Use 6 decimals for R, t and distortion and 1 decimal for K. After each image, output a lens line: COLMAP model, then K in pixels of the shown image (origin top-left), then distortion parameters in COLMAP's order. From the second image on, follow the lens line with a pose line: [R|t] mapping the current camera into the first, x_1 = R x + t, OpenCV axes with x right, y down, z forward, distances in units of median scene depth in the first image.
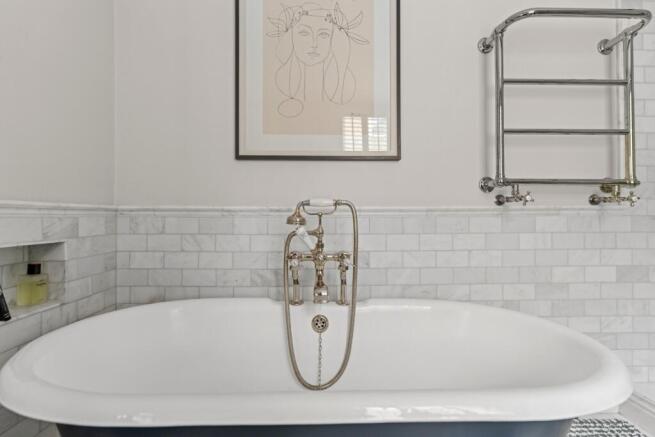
lens RADIAL K [[312.1, 0, 329.2], [0, 312.1, 217.6], [0, 0, 1]] dist [-0.001990, -0.000006]
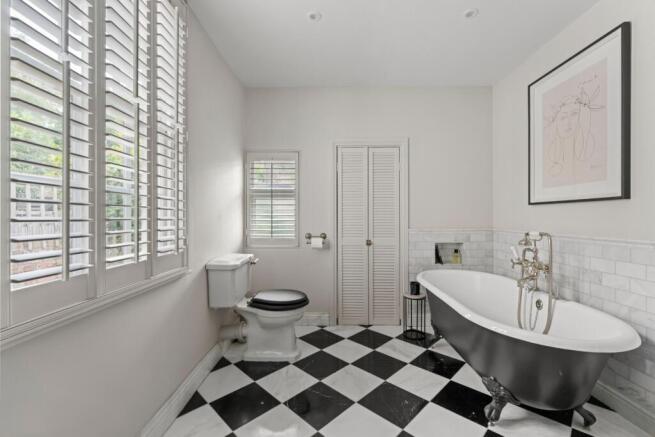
lens RADIAL K [[283.5, 0, 327.1], [0, 283.5, 217.8], [0, 0, 1]] dist [-0.000070, 0.000025]
pose [[-0.041337, 0.003008, -0.999141, 1.386921], [0.000626, 0.999995, 0.002984, -0.123375], [0.999145, -0.000502, -0.041339, -0.078831]]
